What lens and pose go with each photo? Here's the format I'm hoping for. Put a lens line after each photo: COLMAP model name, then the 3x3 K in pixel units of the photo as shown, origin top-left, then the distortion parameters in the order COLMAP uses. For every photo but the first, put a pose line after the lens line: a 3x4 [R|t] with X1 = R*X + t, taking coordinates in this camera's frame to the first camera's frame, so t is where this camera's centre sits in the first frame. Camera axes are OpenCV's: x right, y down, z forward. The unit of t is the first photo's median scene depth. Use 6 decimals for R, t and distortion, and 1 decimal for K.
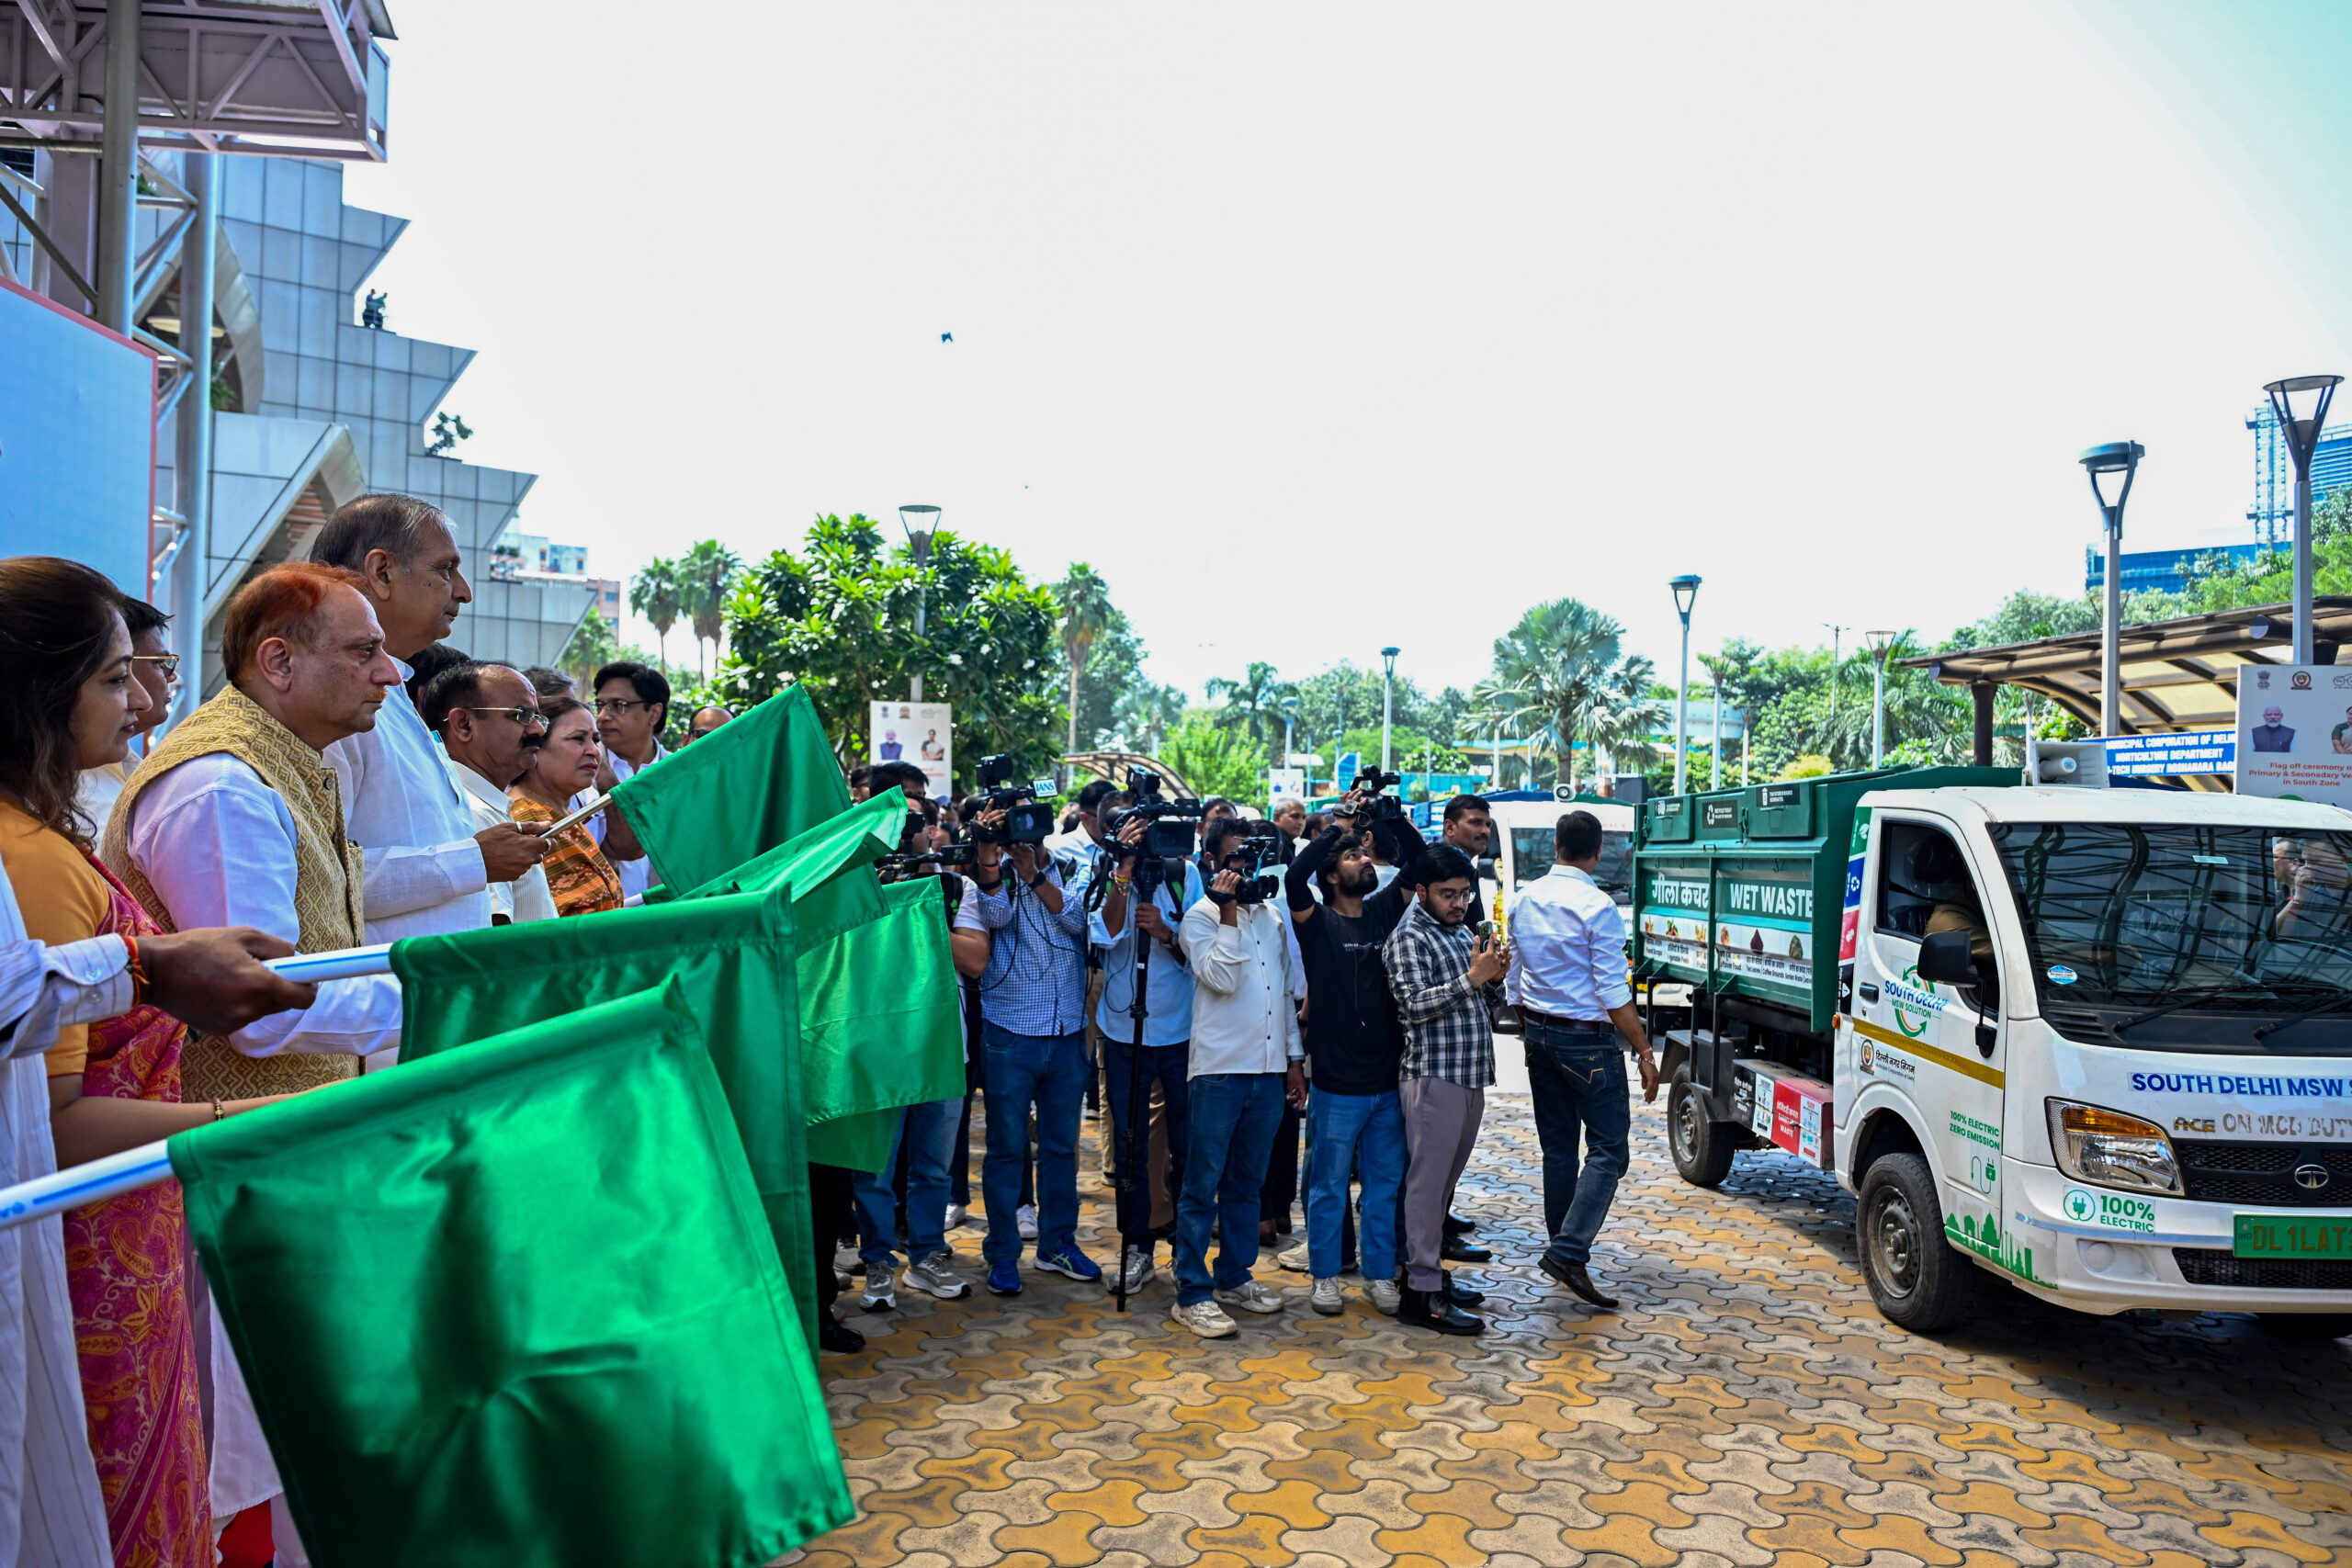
lens RADIAL K [[1550.2, 0, 1169.8], [0, 1550.2, 791.7], [0, 0, 1]] dist [-0.002717, -0.006659]
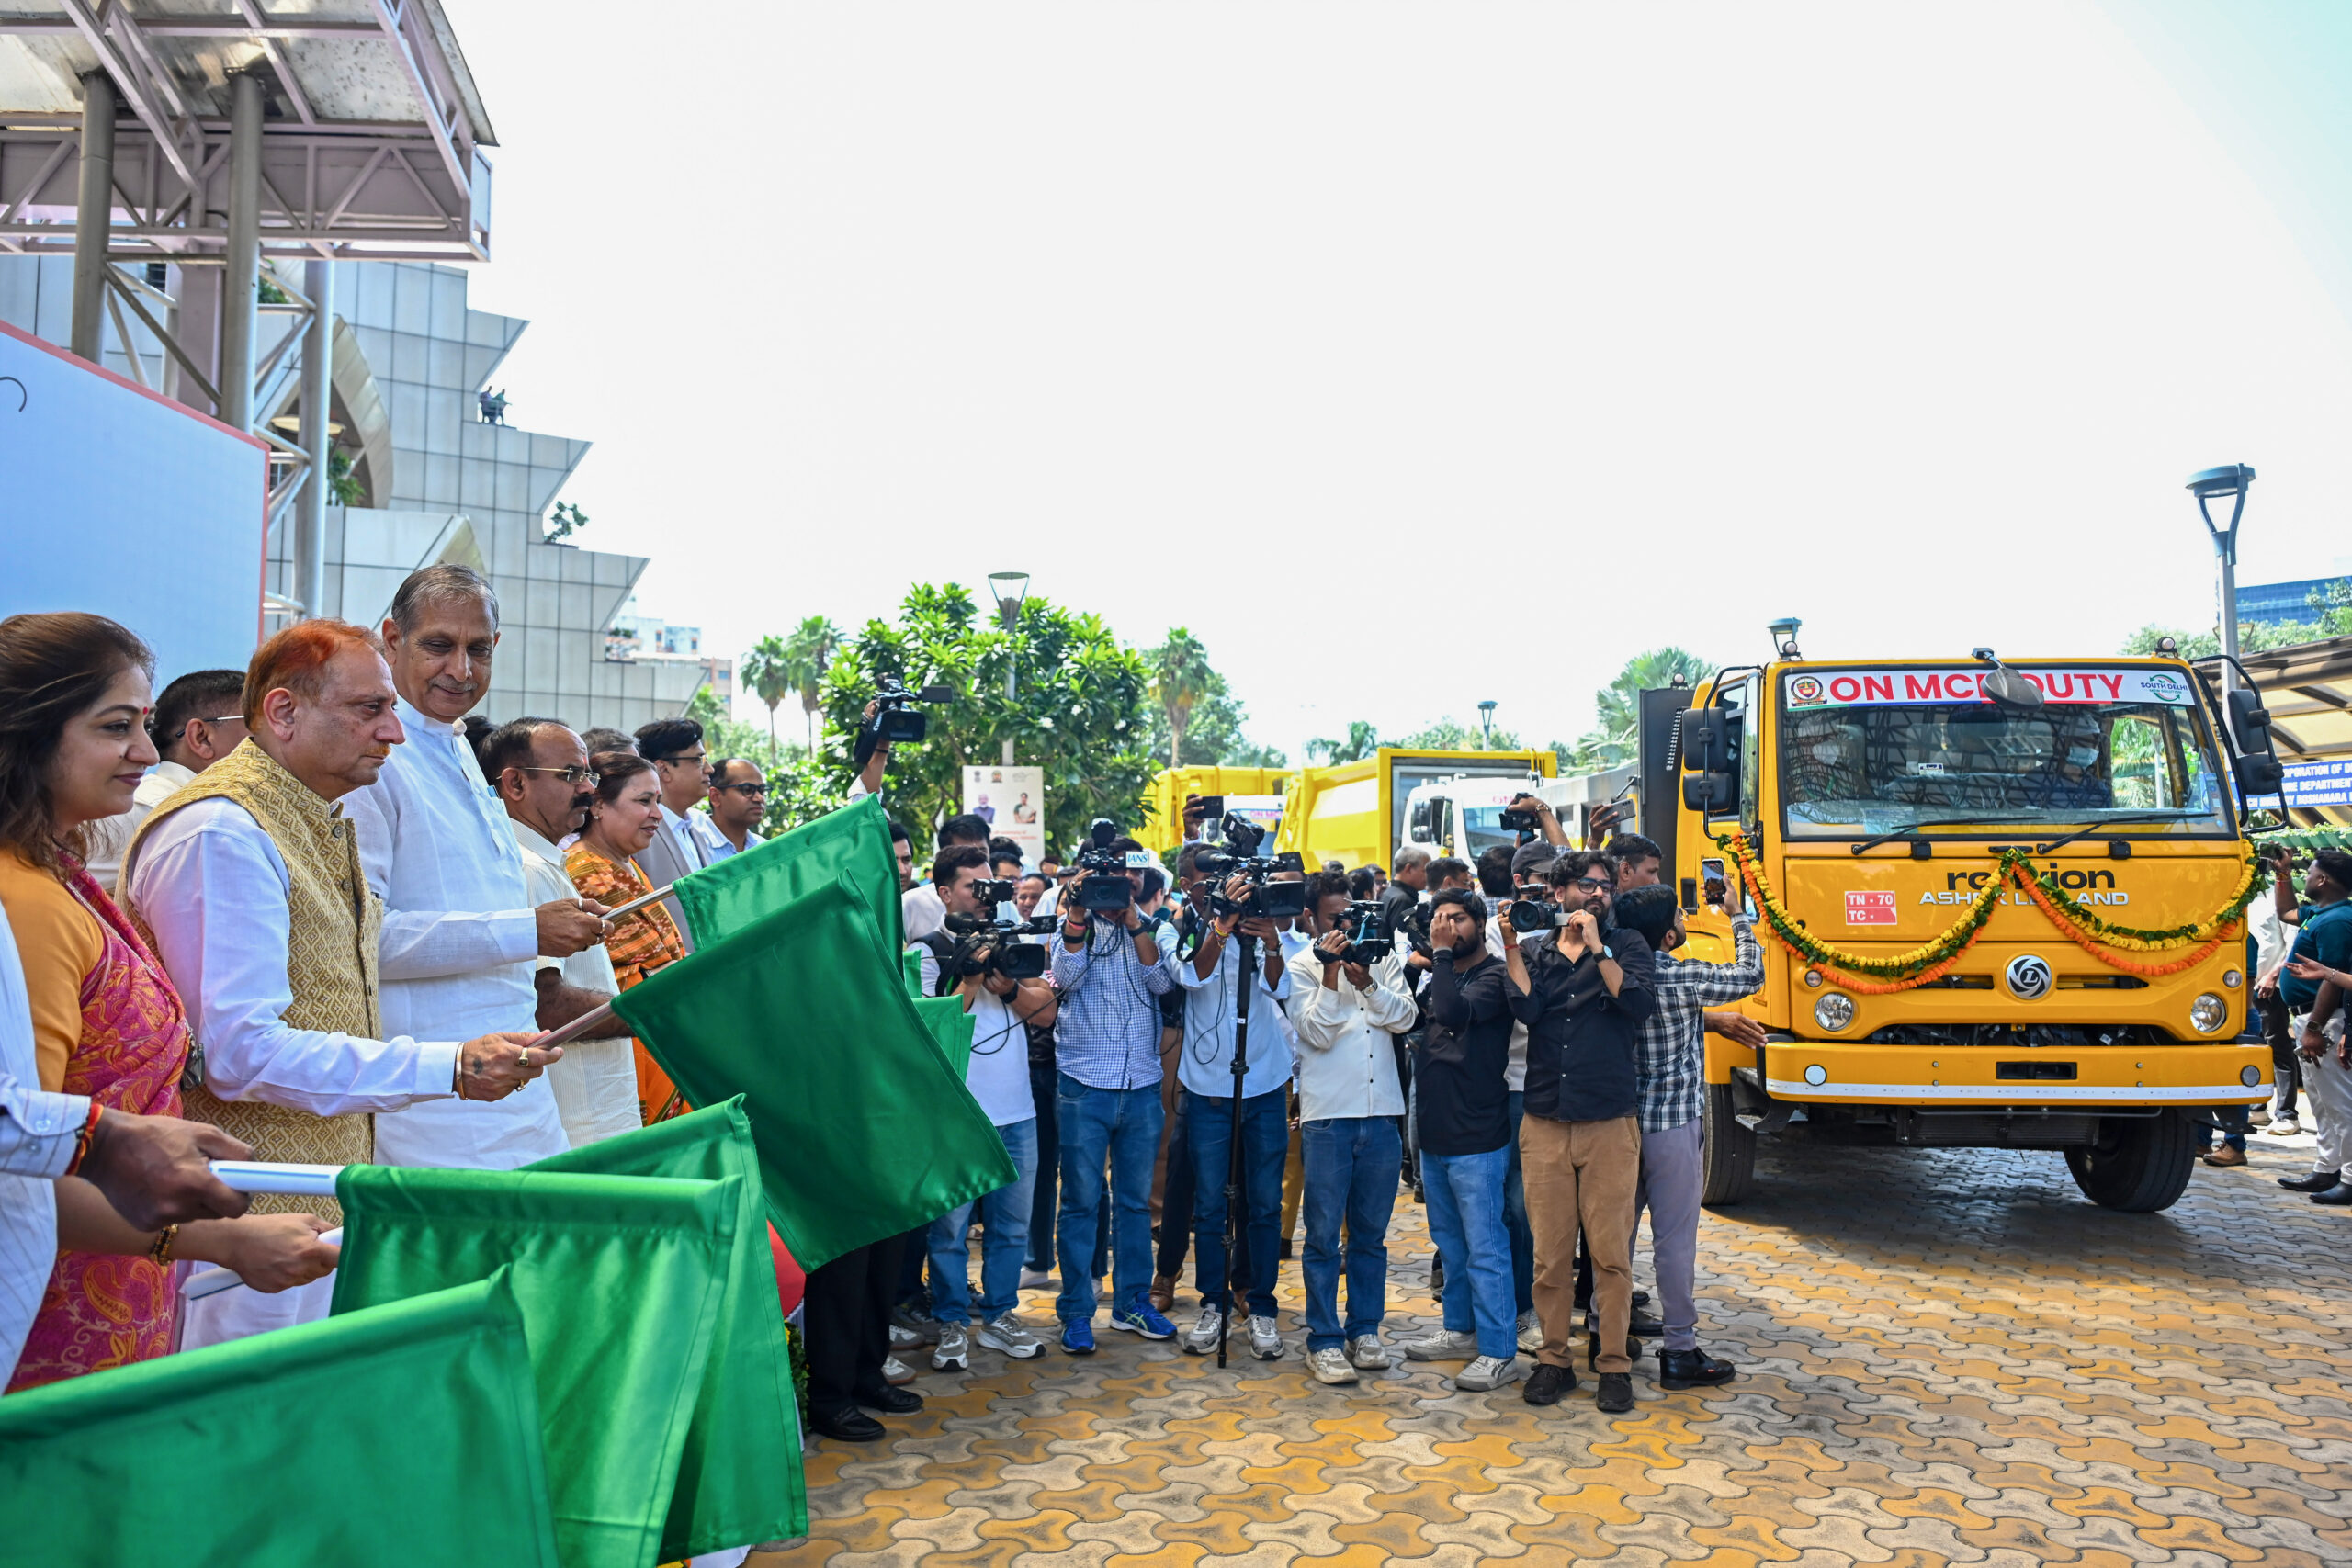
lens RADIAL K [[1549.5, 0, 1176.9], [0, 1549.5, 778.0], [0, 0, 1]] dist [-0.003463, -0.006007]
pose [[0.997738, -0.024821, -0.062472, 0.013675], [0.021705, 0.998510, -0.050073, 0.004517], [0.063621, 0.048604, 0.996790, 0.001734]]
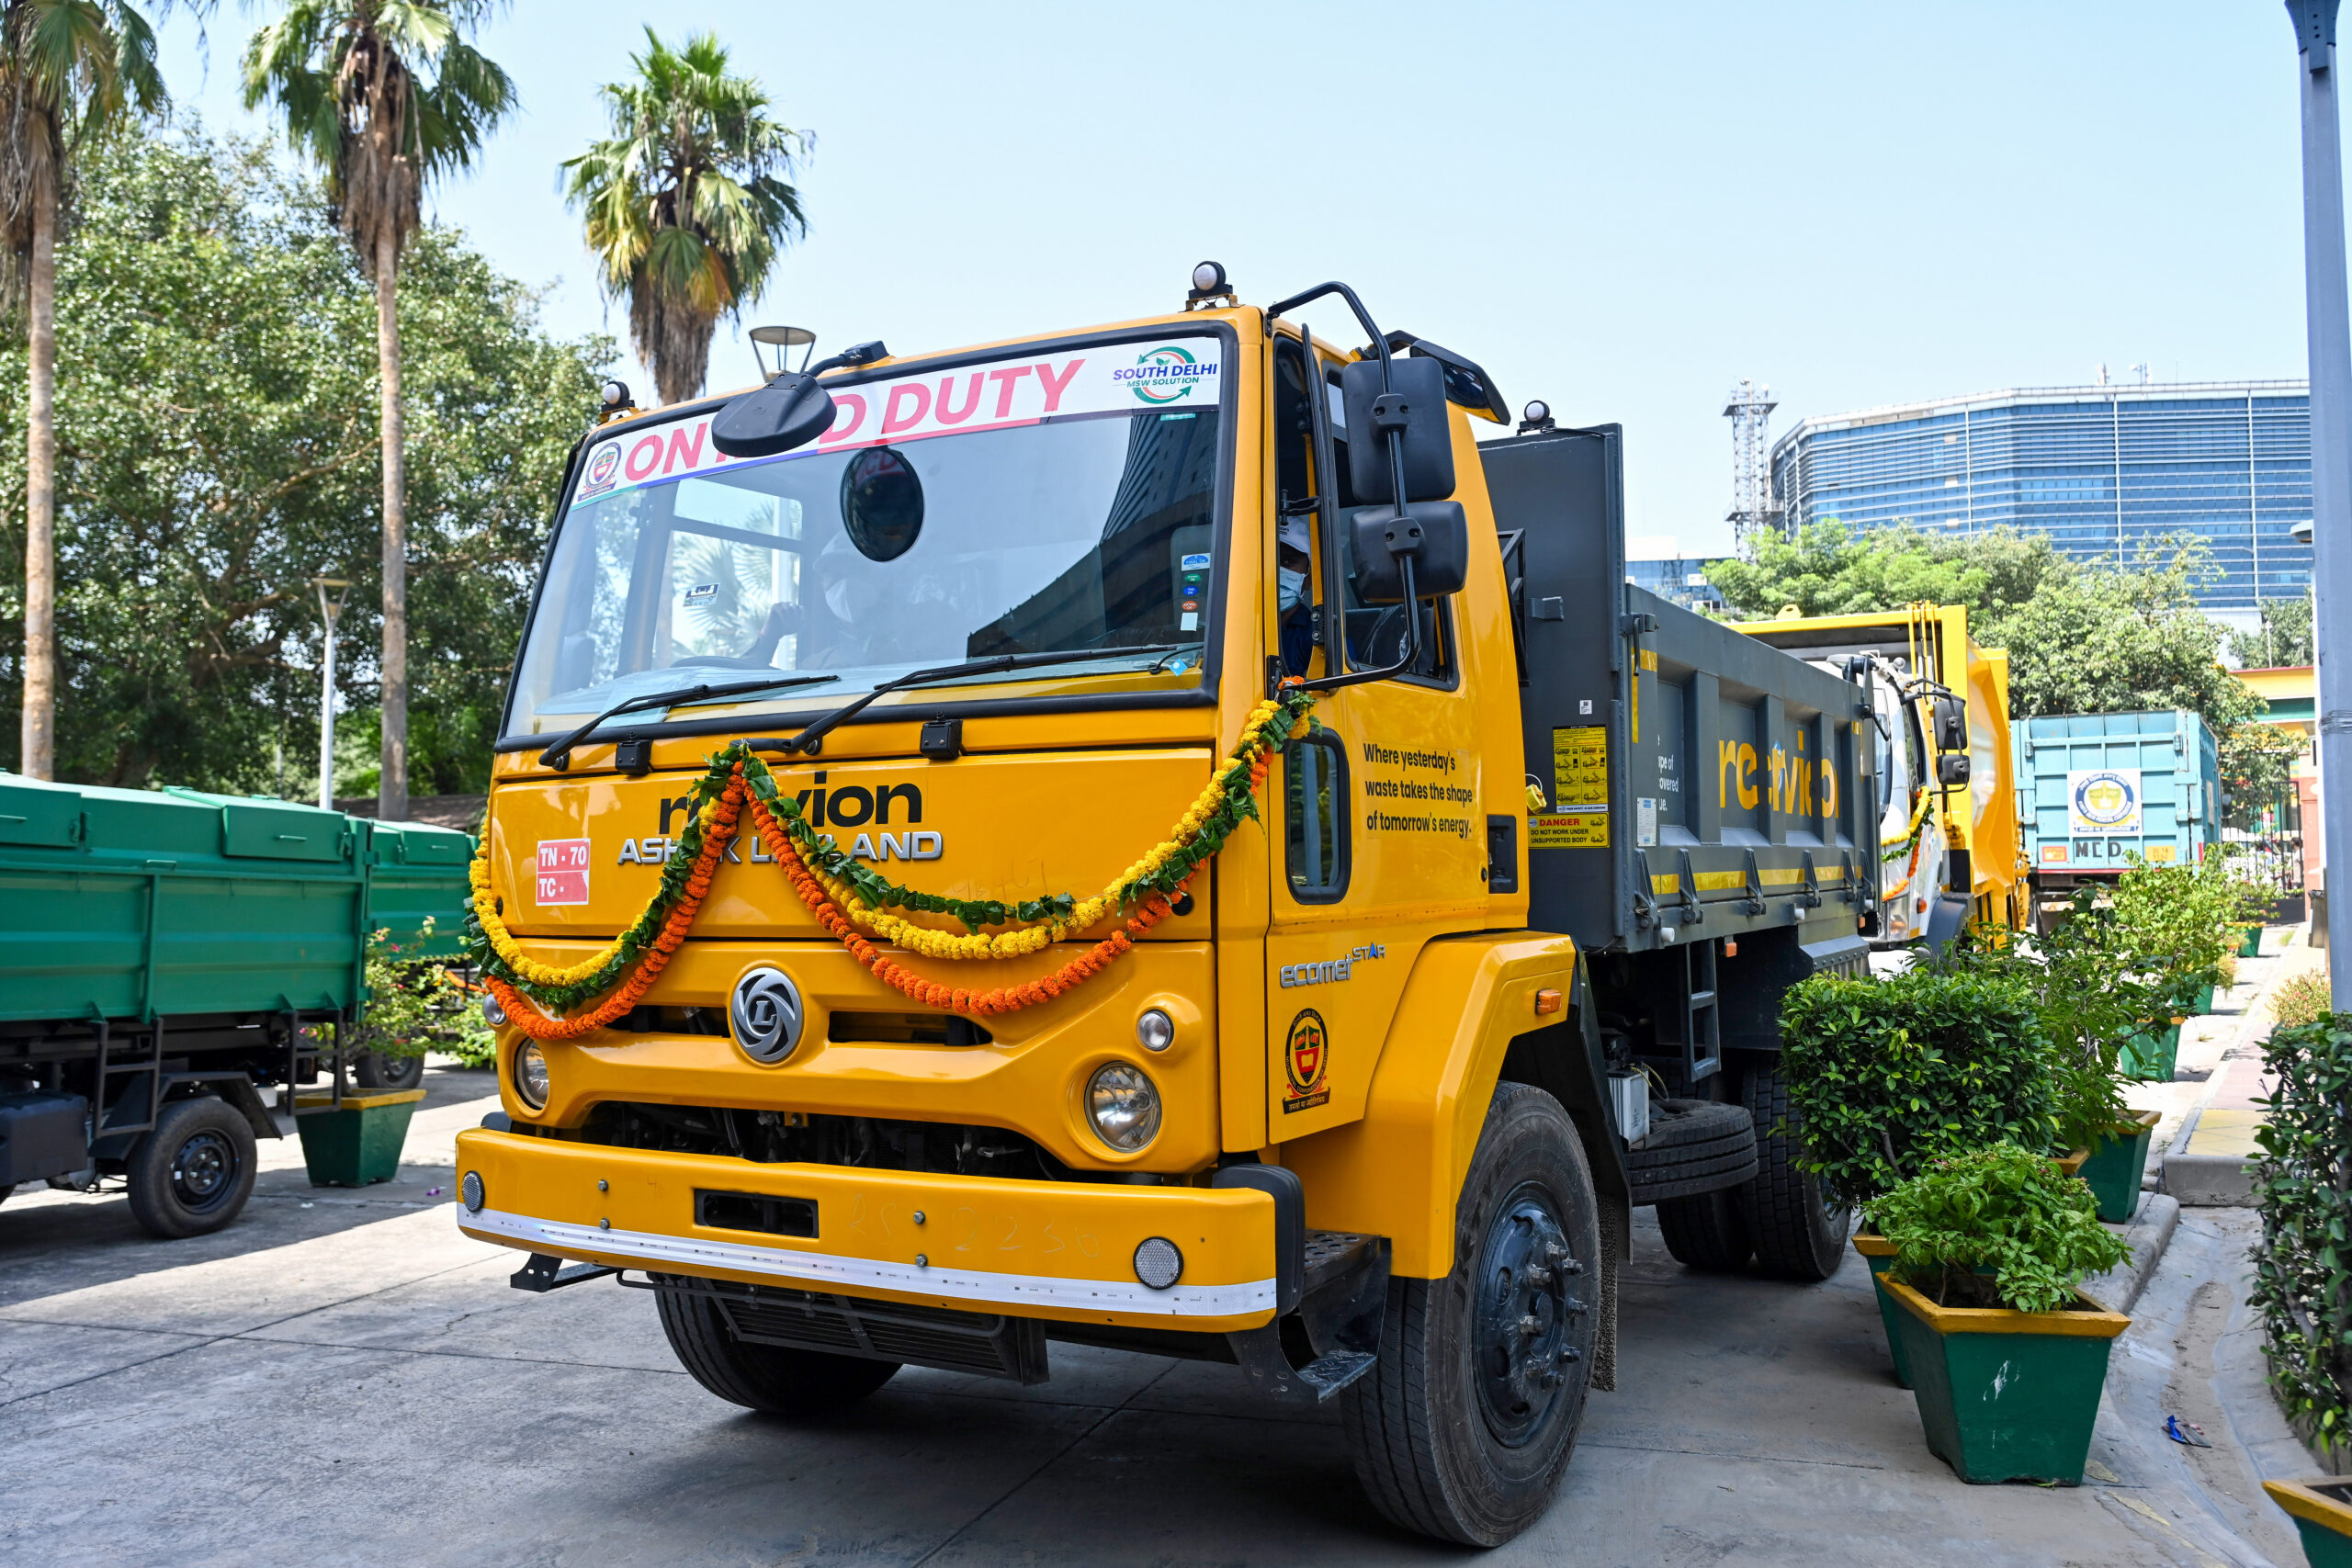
lens RADIAL K [[1947.0, 0, 1176.0], [0, 1947.0, 784.0], [0, 0, 1]] dist [0.020514, 0.005276]
pose [[0.858415, -0.054154, -0.510089, 1.081740], [0.029103, 0.997952, -0.056971, 0.073151], [0.512130, 0.034060, 0.858233, 0.696910]]
